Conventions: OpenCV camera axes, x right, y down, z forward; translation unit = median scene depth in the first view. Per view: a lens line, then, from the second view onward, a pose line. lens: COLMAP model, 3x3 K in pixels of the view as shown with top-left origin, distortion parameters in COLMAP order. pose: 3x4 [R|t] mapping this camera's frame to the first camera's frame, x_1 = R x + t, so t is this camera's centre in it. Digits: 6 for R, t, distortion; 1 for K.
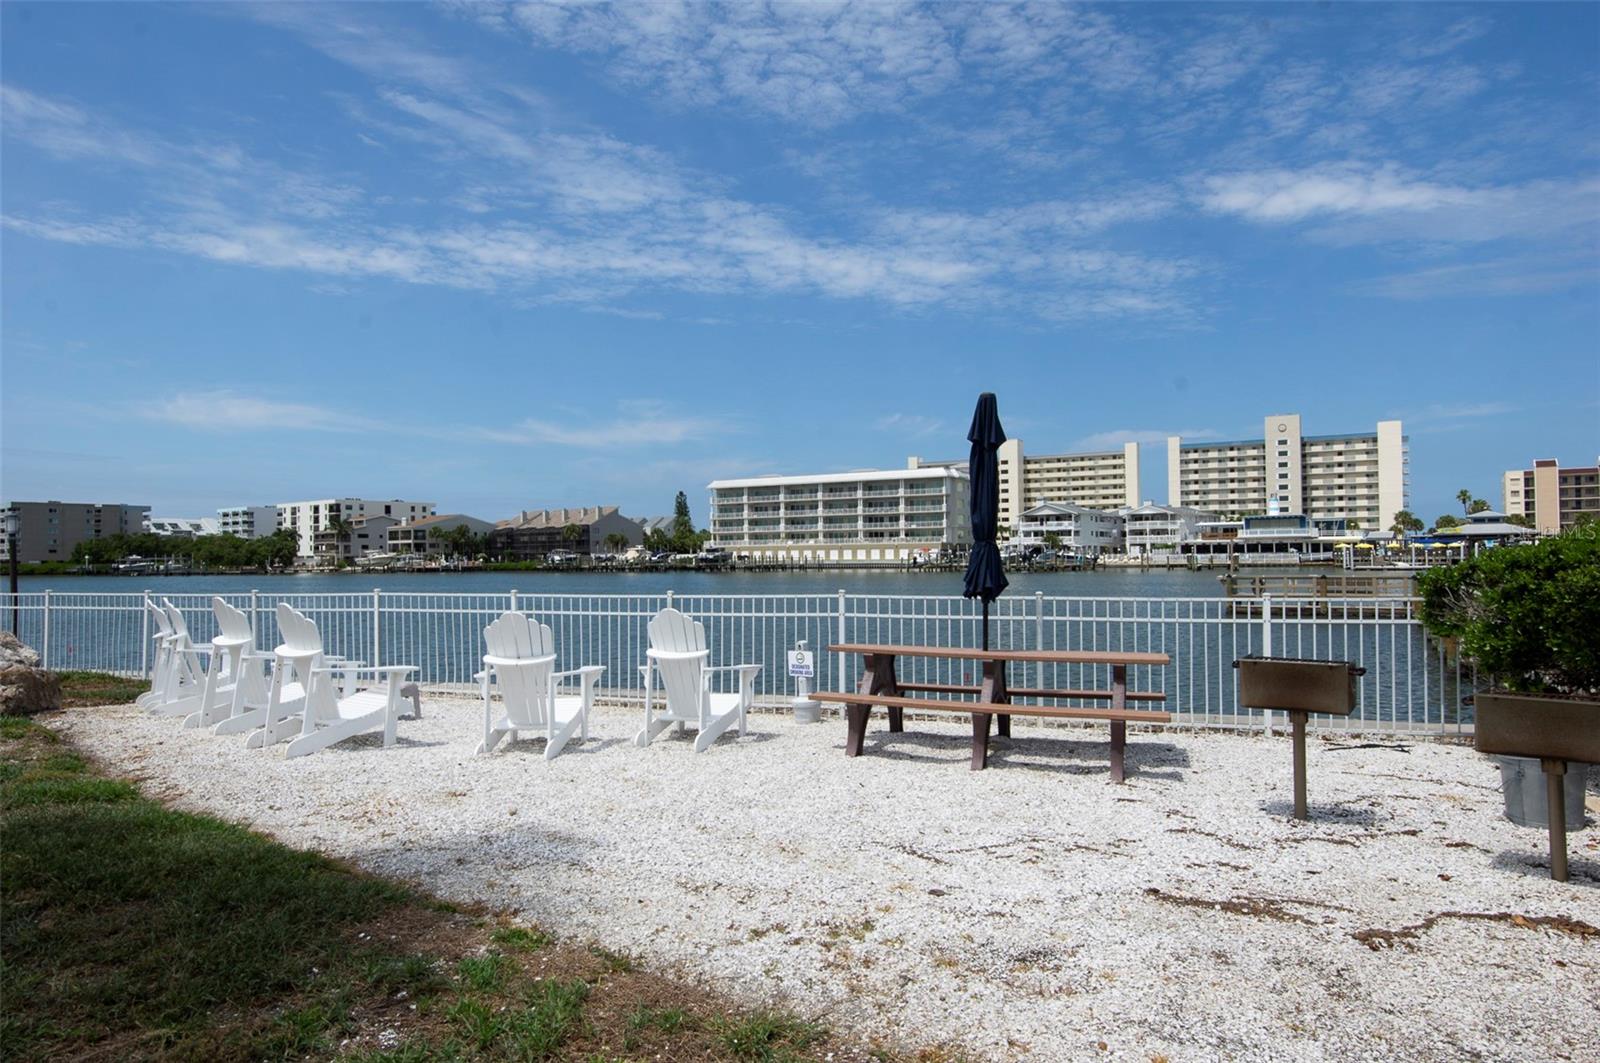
lens RADIAL K [[958.3, 0, 798.5], [0, 958.3, 543.2], [0, 0, 1]] dist [0.021176, -0.025968]
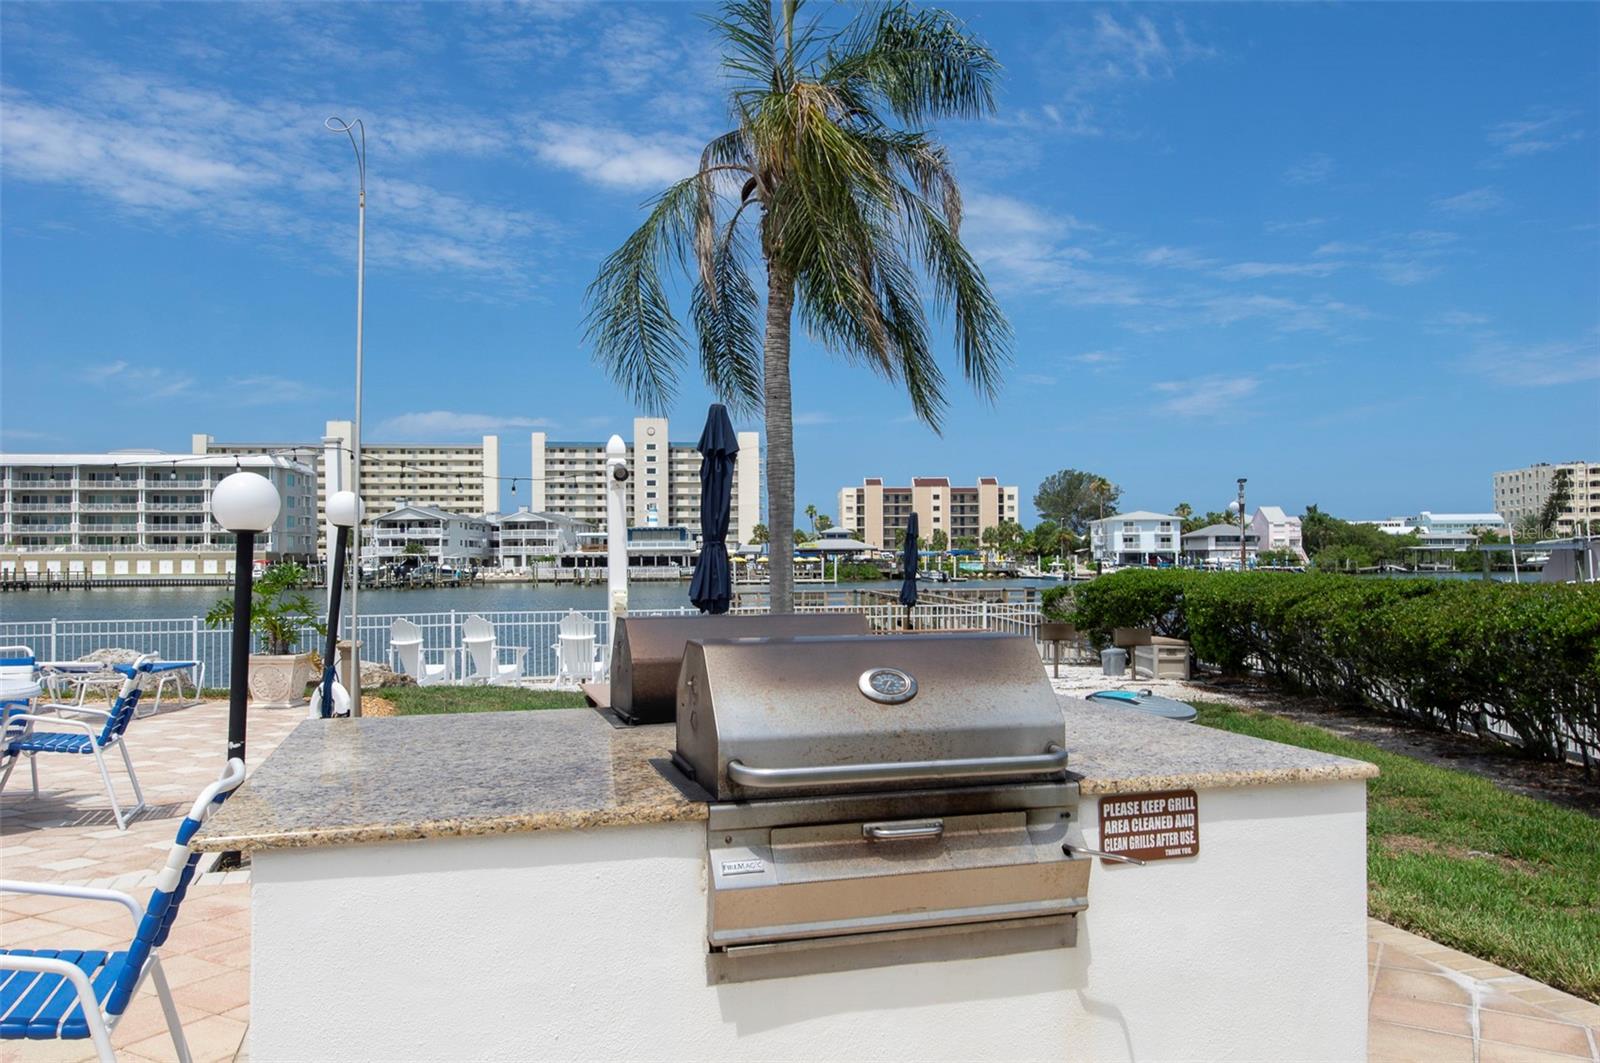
lens RADIAL K [[1204.0, 0, 803.1], [0, 1204.0, 540.9], [0, 0, 1]] dist [0.024636, -0.012926]
pose [[0.814926, 0.014060, 0.579395, -0.051307], [-0.009050, 0.999893, -0.011536, -0.001792], [-0.579495, 0.004157, 0.814965, -0.035058]]
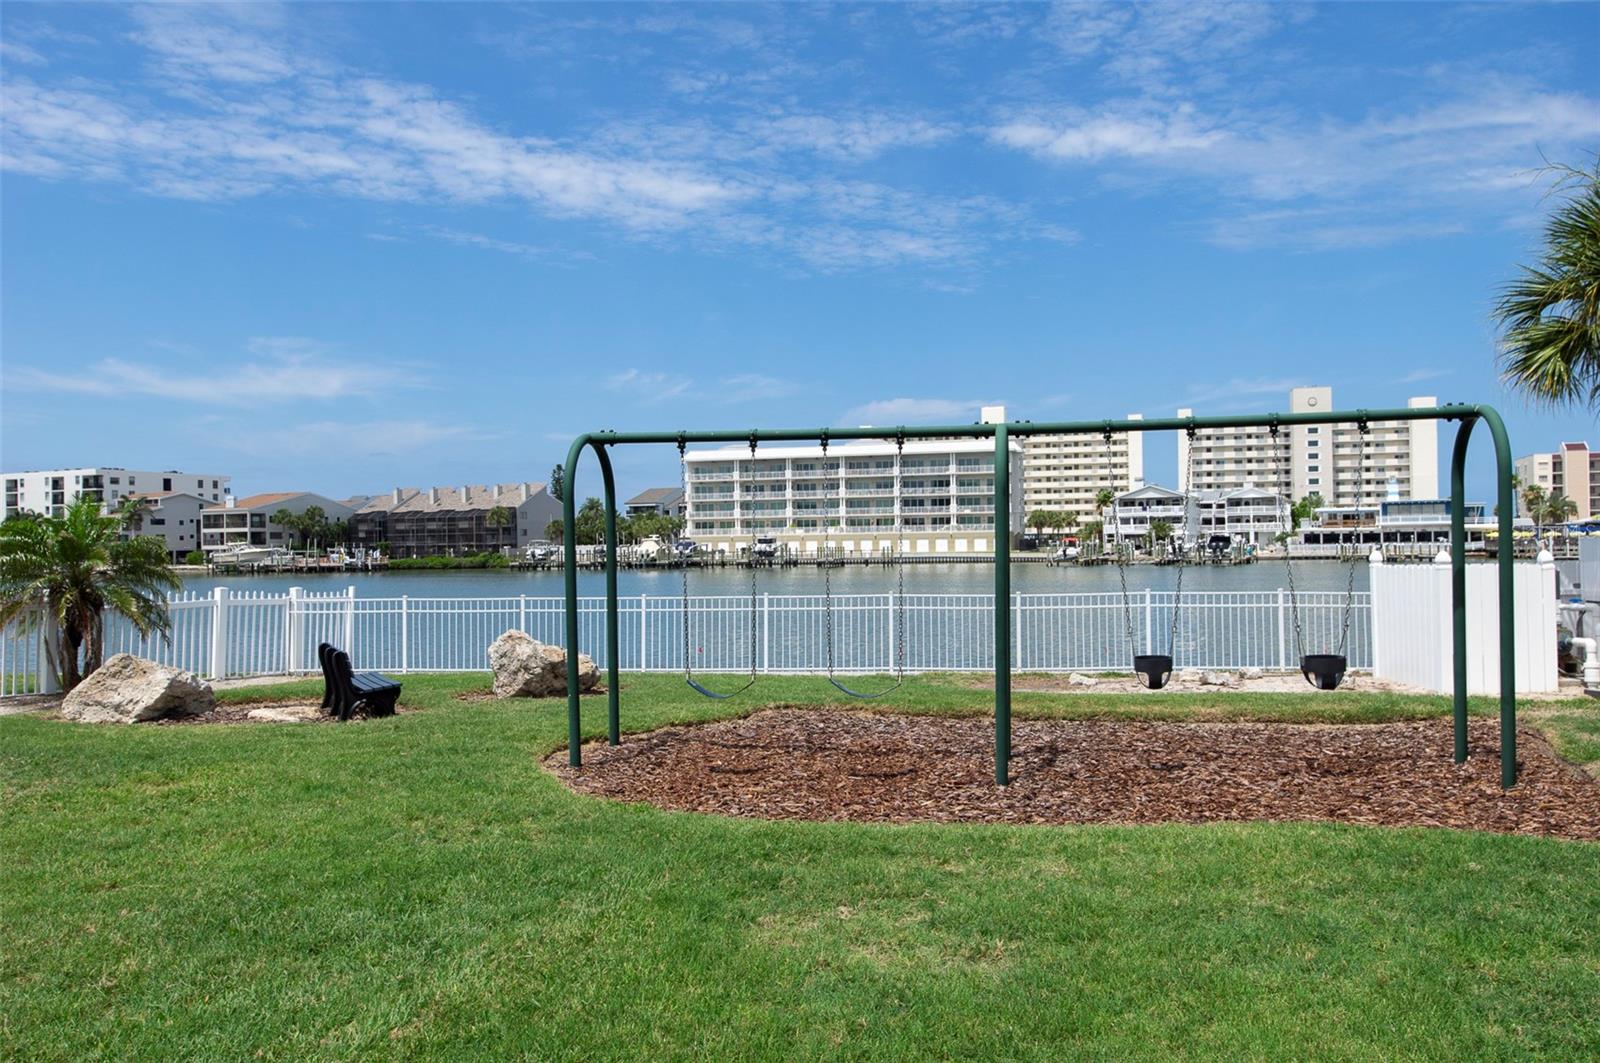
lens RADIAL K [[1203.2, 0, 802.1], [0, 1203.2, 538.4], [0, 0, 1]] dist [0.034373, -0.026326]
pose [[0.969808, -0.001355, 0.243868, -0.225531], [0.000423, 0.999992, 0.003874, 0.001180], [-0.243871, -0.003654, 0.969801, 0.036834]]
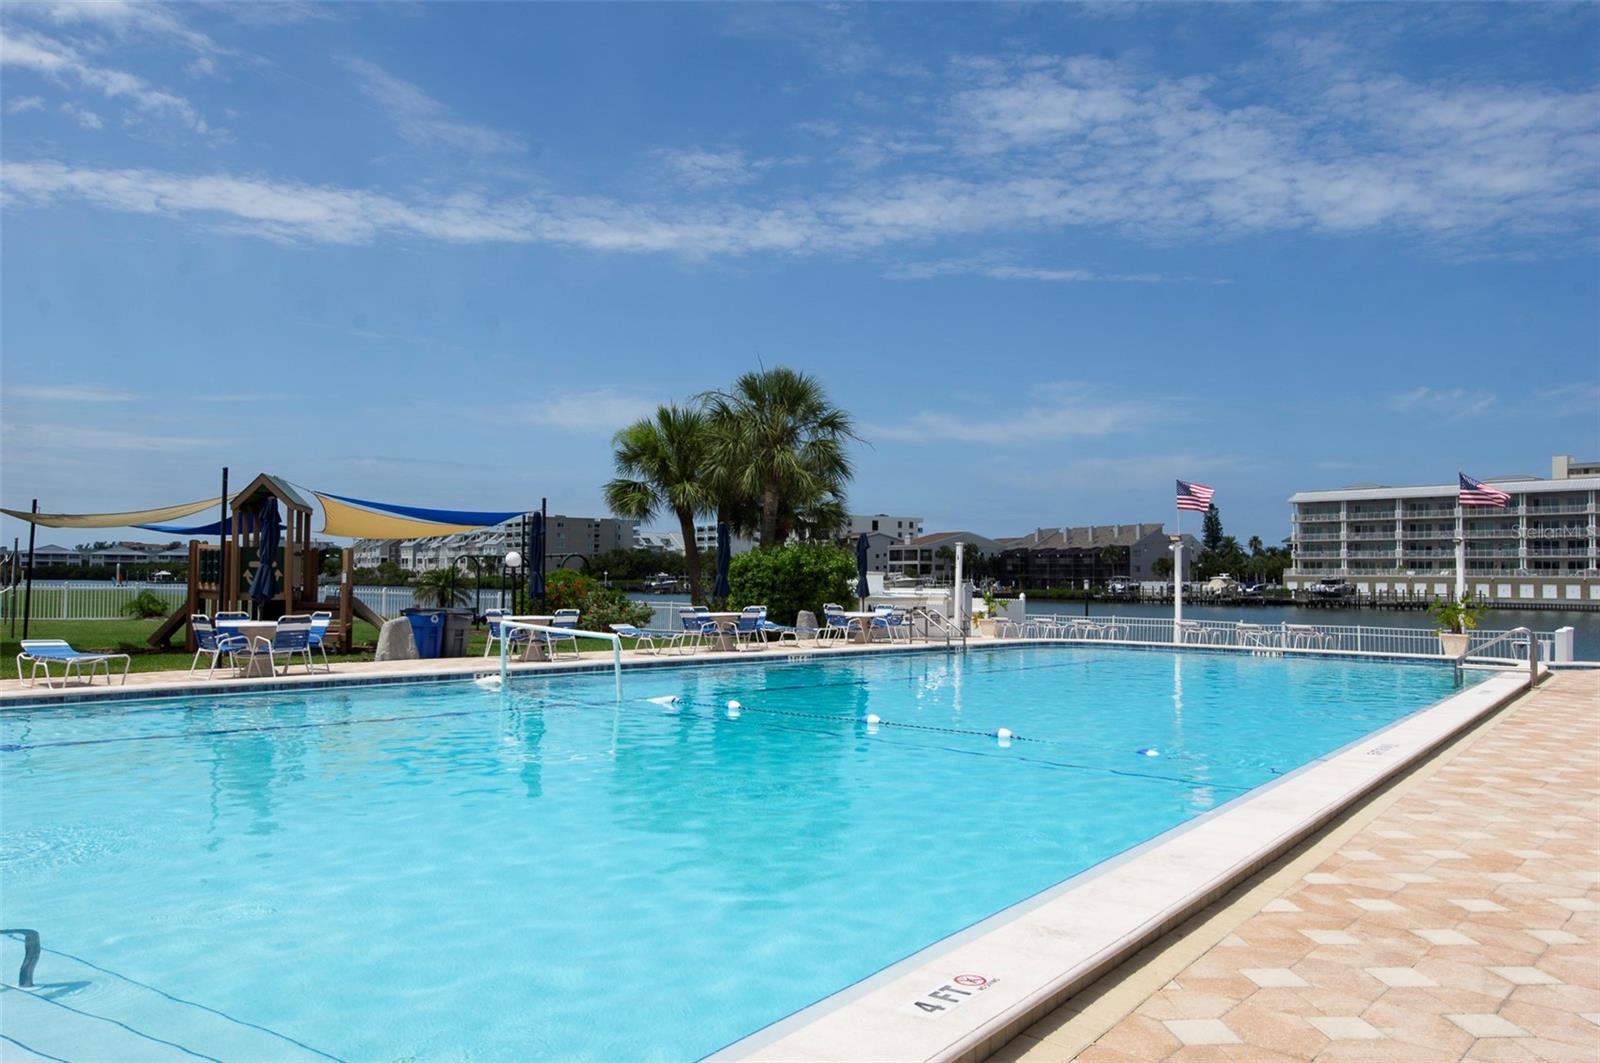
lens RADIAL K [[1218.1, 0, 800.0], [0, 1218.1, 531.5], [0, 0, 1]] dist [0.016558, 0.002782]
pose [[0.932161, 0.007385, -0.361970, -0.099994], [-0.016822, 0.999596, -0.022928, -0.002817], [0.361654, 0.027462, 0.931908, -0.080419]]
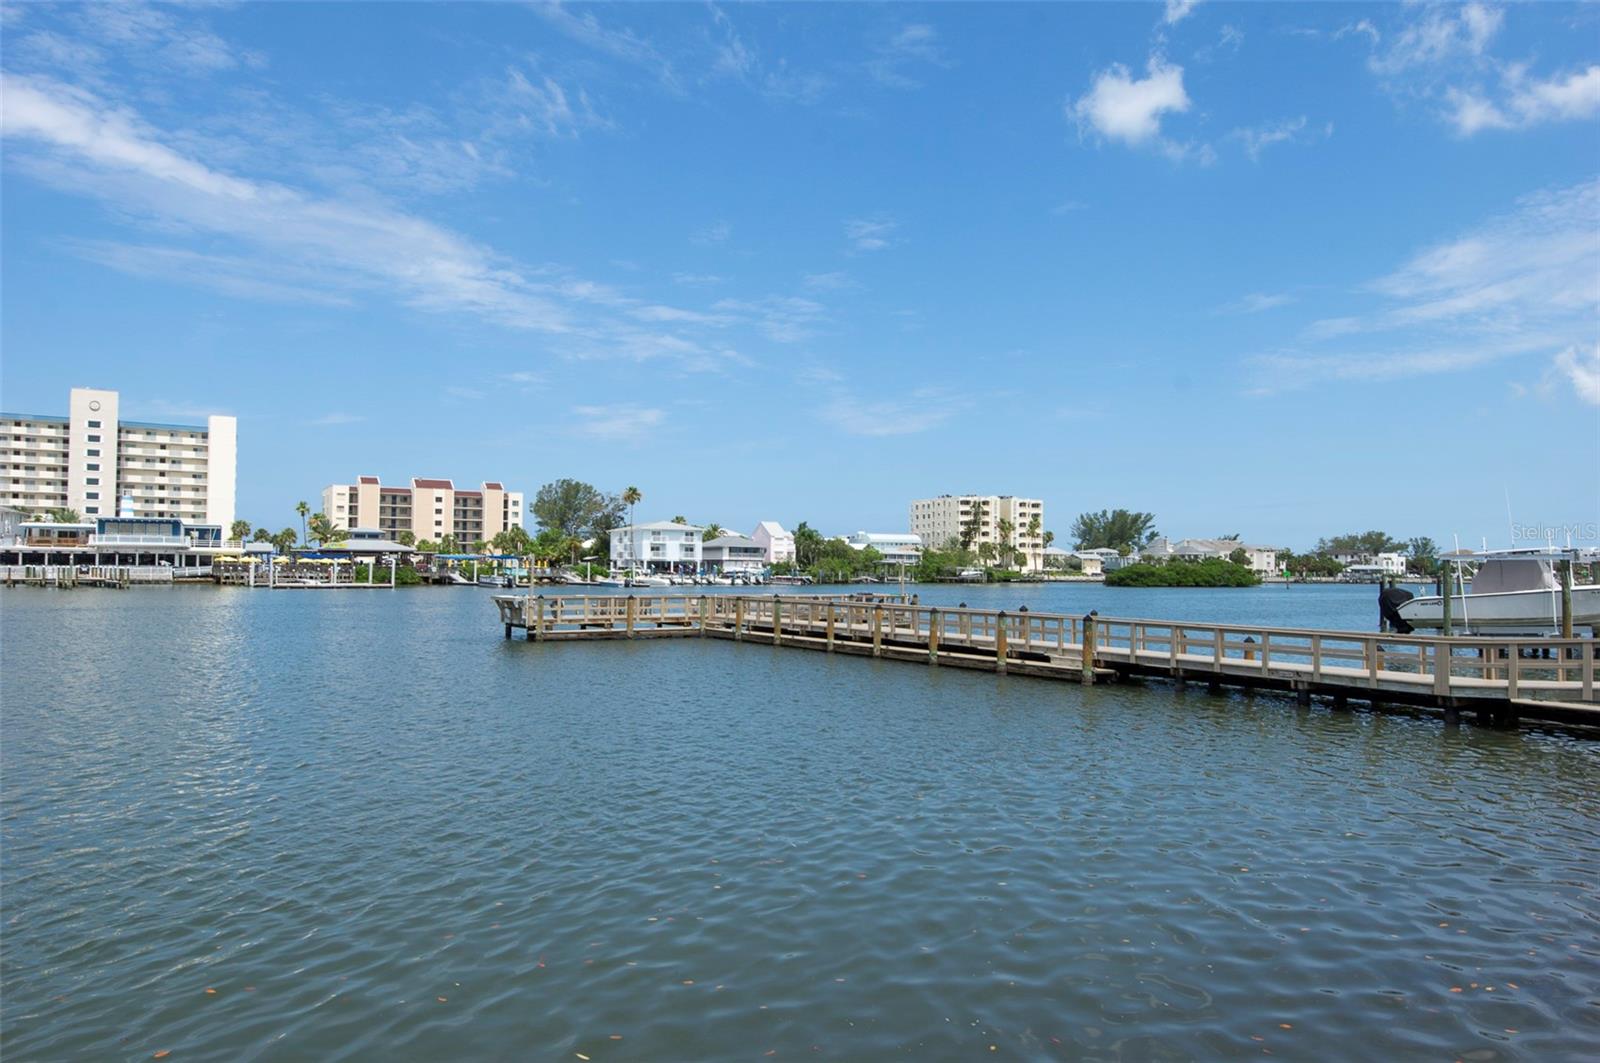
lens RADIAL K [[1138.9, 0, 814.4], [0, 1138.9, 535.3], [0, 0, 1]] dist [0.006064, -0.002968]
pose [[0.442623, 0.042551, 0.895698, -0.065775], [-0.026285, 0.999060, -0.034472, 0.001895], [-0.896322, -0.008286, 0.443325, 0.063587]]
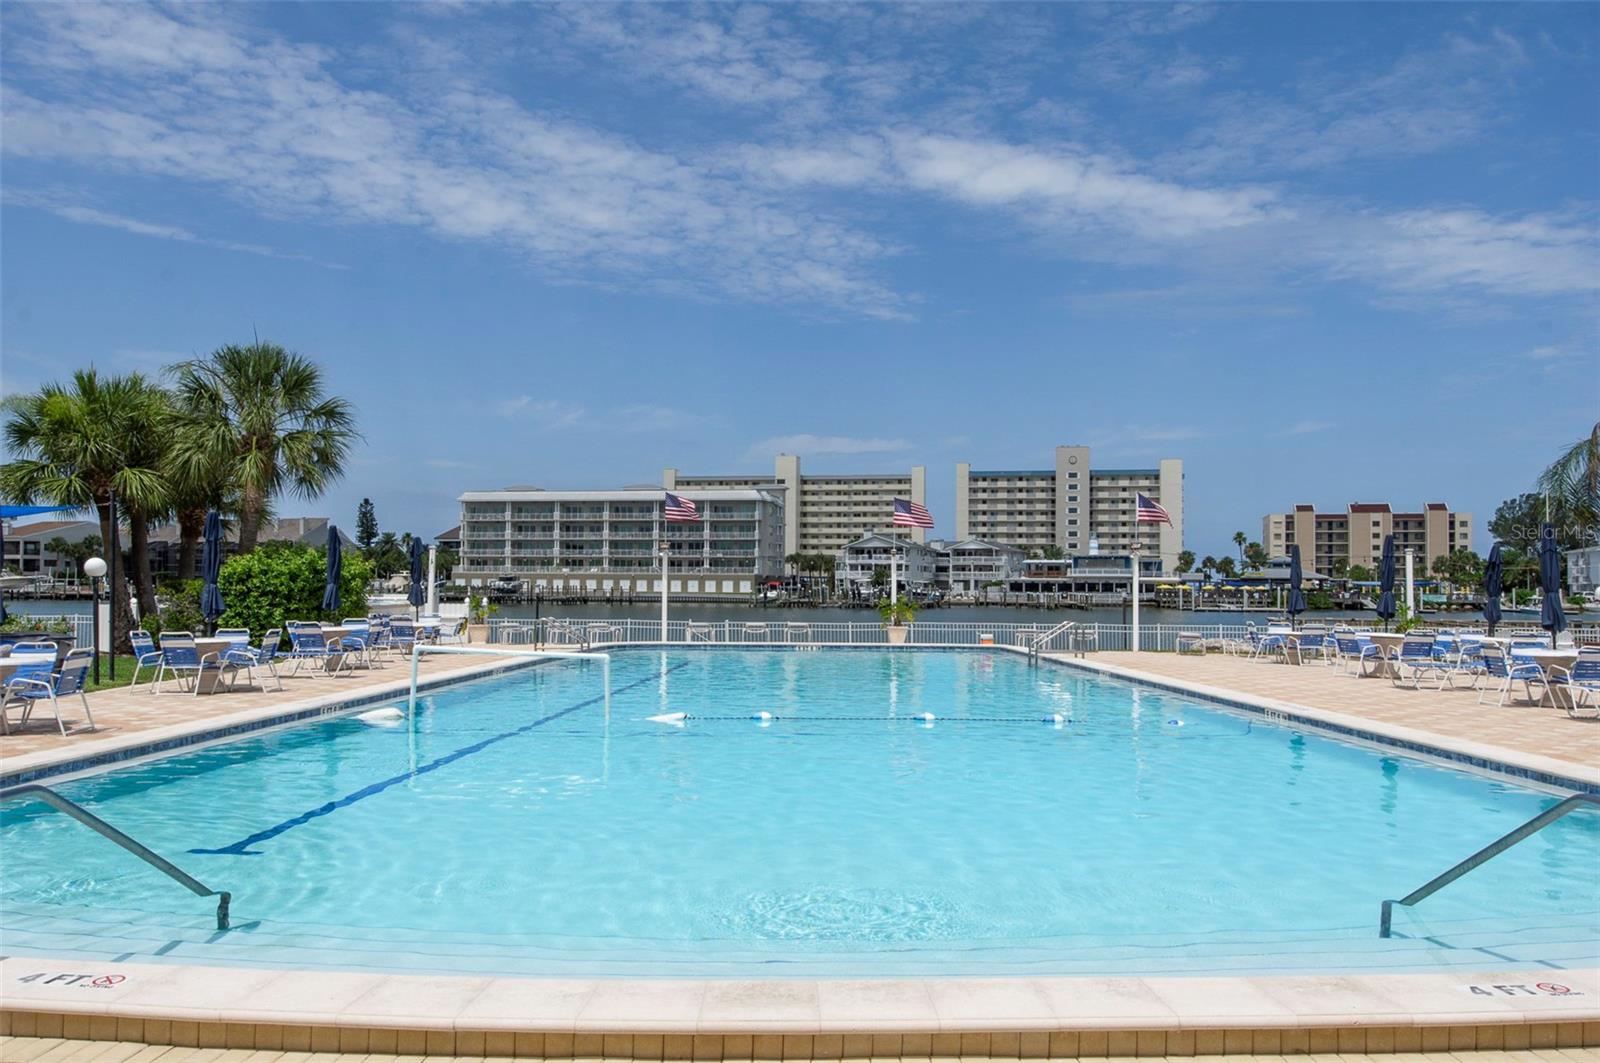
lens RADIAL K [[1245.1, 0, 798.6], [0, 1245.1, 557.1], [0, 0, 1]] dist [0.028244, -0.013858]
pose [[0.948104, 0.024227, 0.317037, -0.146635], [-0.021584, 0.999697, -0.011845, -0.003125], [-0.317228, 0.004387, 0.948339, -0.087618]]
